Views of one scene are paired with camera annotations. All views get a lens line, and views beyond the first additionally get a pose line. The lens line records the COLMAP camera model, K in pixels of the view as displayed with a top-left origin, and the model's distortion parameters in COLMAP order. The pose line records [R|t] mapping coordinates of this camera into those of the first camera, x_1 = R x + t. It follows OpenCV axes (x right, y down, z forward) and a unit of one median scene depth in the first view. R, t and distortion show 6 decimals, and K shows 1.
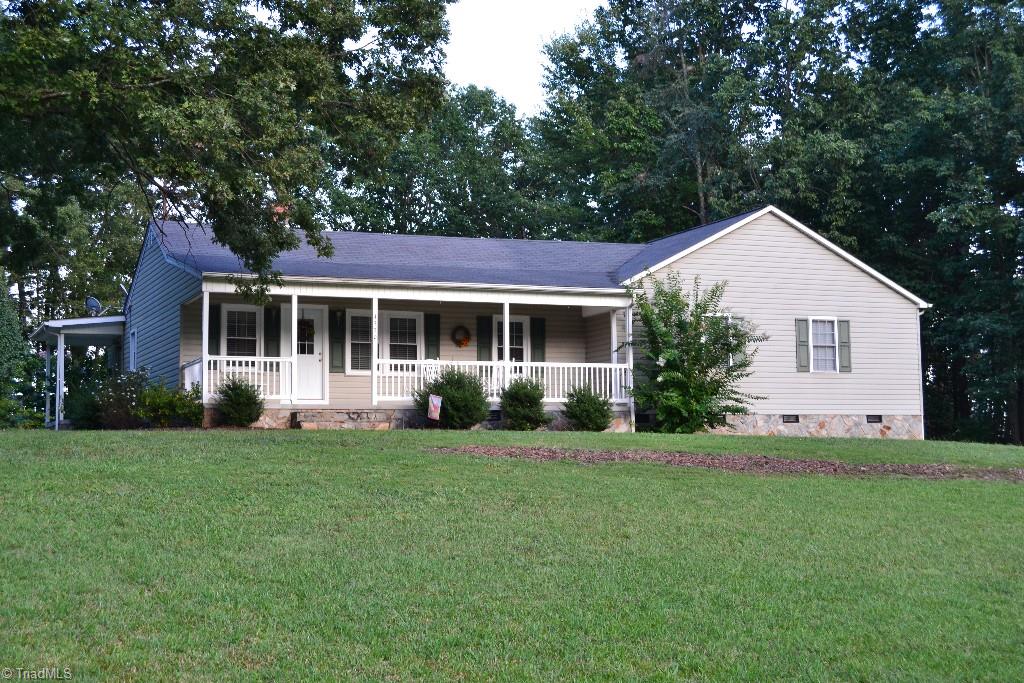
lens RADIAL K [[1507.1, 0, 511.8], [0, 1507.1, 342.6], [0, 0, 1]] dist [-0.032585, 0.000000]
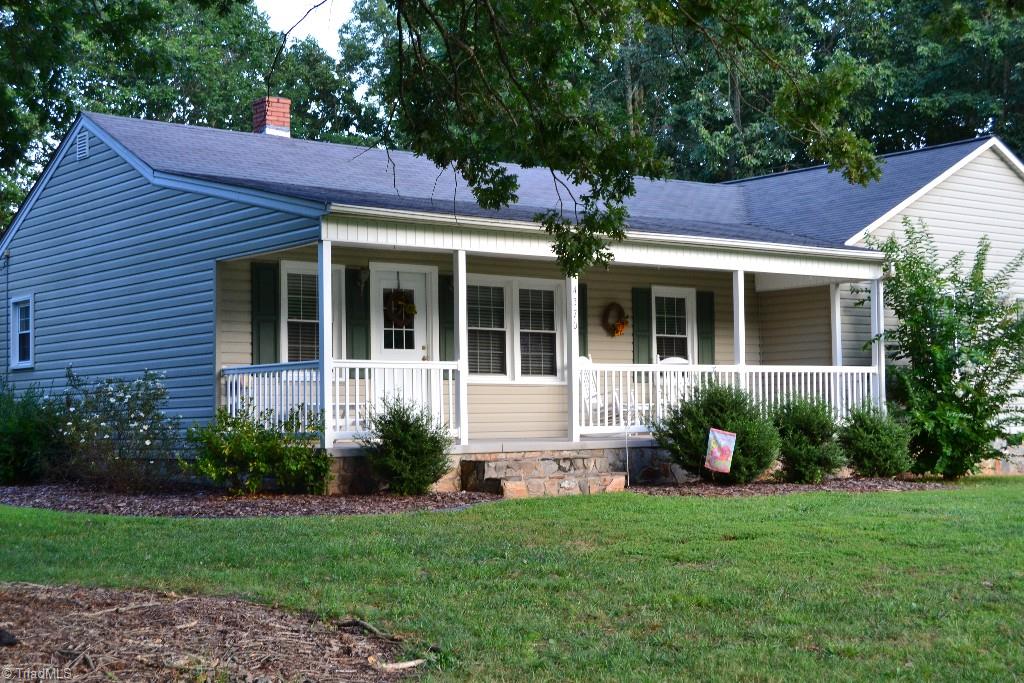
lens RADIAL K [[1507.1, 0, 512.1], [0, 1507.1, 340.0], [0, 0, 1]] dist [-0.032585, 0.000000]
pose [[0.957765, 0.009798, 0.287385, -0.265285], [-0.019339, 0.999351, 0.030378, -0.014415], [-0.286901, -0.034653, 0.957333, 0.419701]]
